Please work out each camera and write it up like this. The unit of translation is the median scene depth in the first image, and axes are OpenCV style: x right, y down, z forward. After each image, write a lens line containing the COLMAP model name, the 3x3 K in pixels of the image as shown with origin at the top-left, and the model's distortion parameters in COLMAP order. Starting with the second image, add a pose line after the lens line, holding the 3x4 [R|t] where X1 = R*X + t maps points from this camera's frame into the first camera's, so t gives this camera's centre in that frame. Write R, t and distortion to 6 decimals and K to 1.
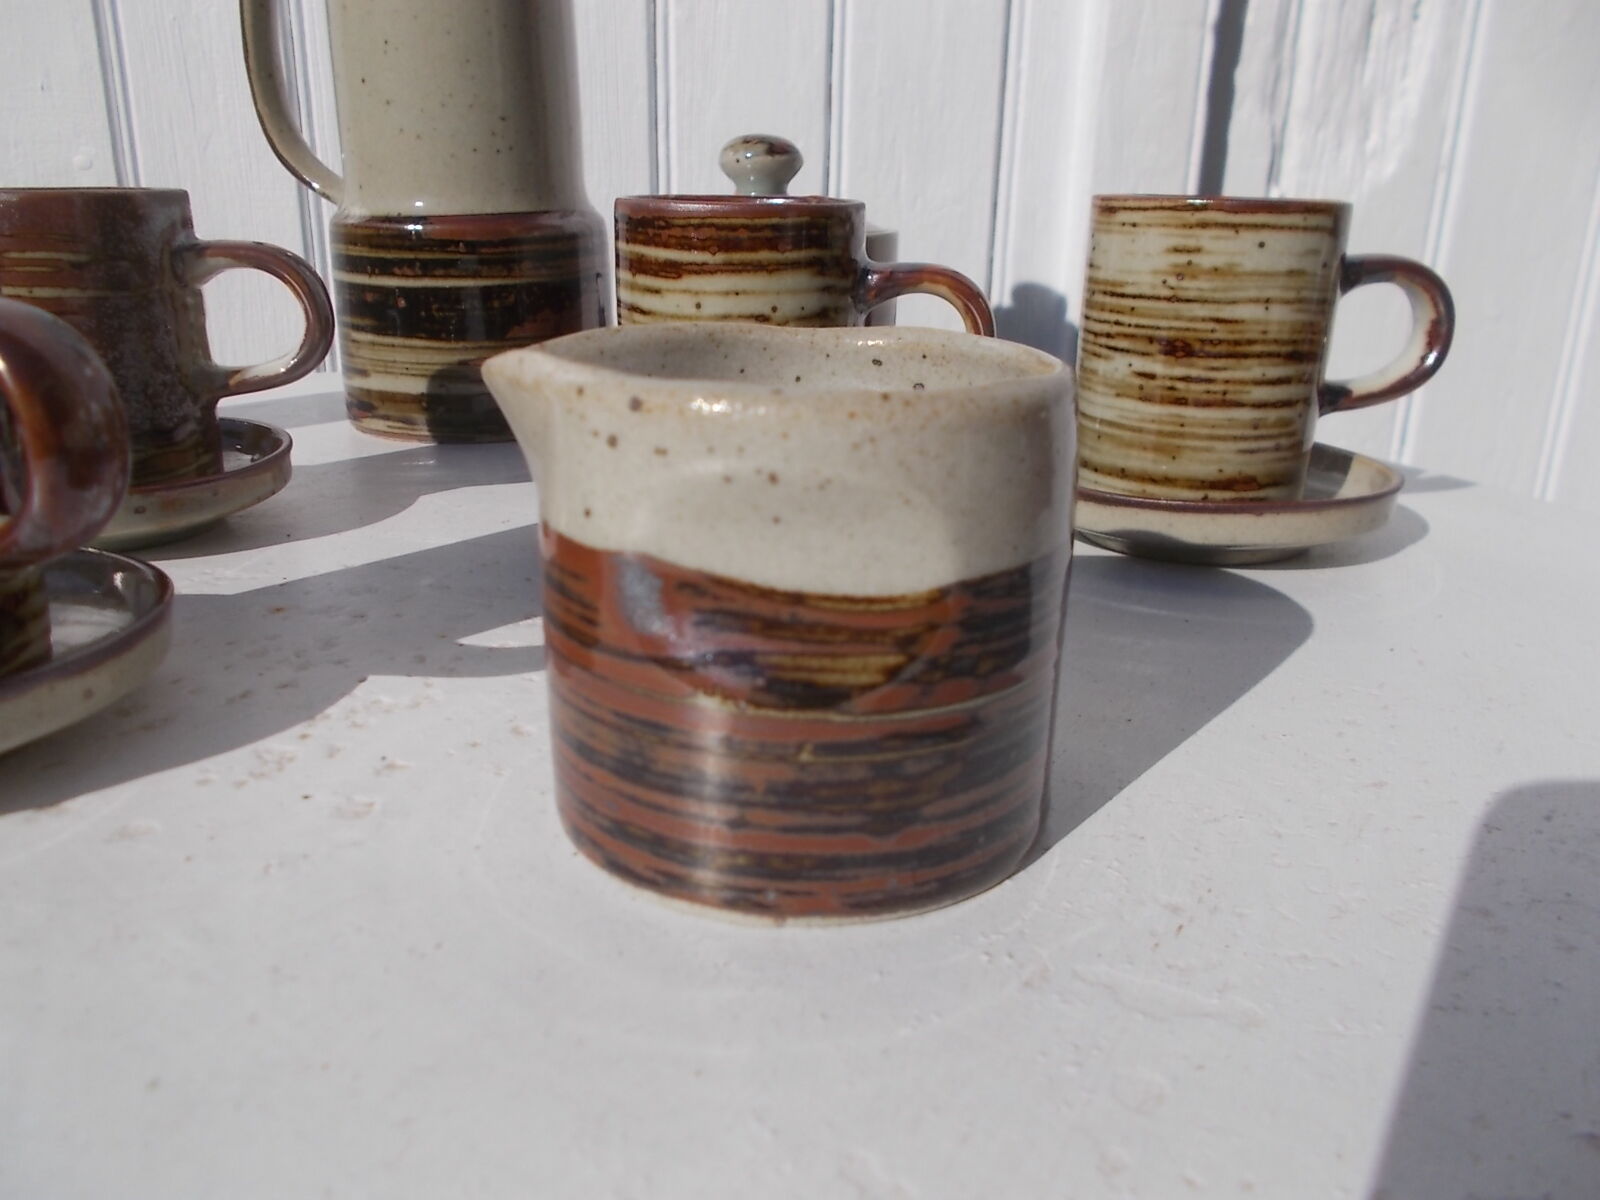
lens RADIAL K [[1208.1, 0, 798.8], [0, 1208.1, 595.7], [0, 0, 1]] dist [0.024131, -0.034003]
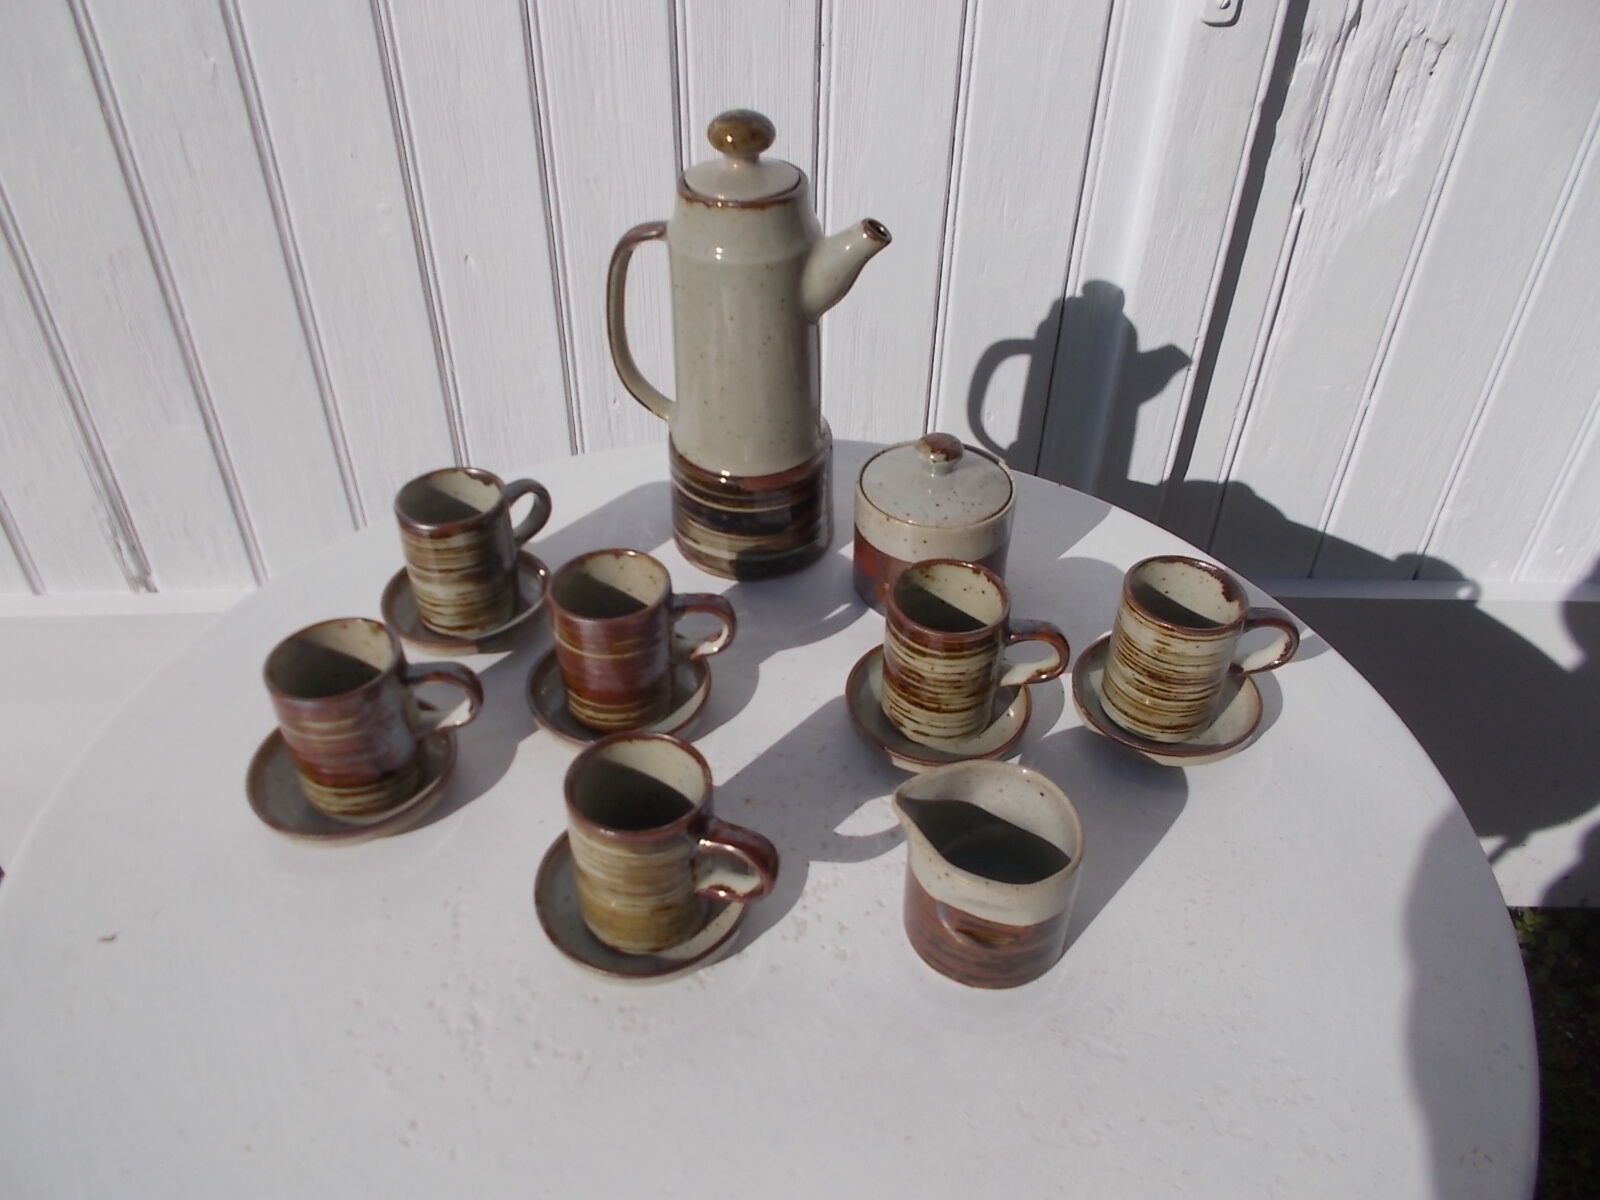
lens RADIAL K [[1208.1, 0, 798.5], [0, 1208.1, 591.5], [0, 0, 1]] dist [0.024131, -0.034003]
pose [[0.999621, 0.014220, -0.023592, -0.105107], [-0.005371, 0.940631, 0.339388, -0.425428], [0.027017, -0.339132, 0.940351, -0.382528]]
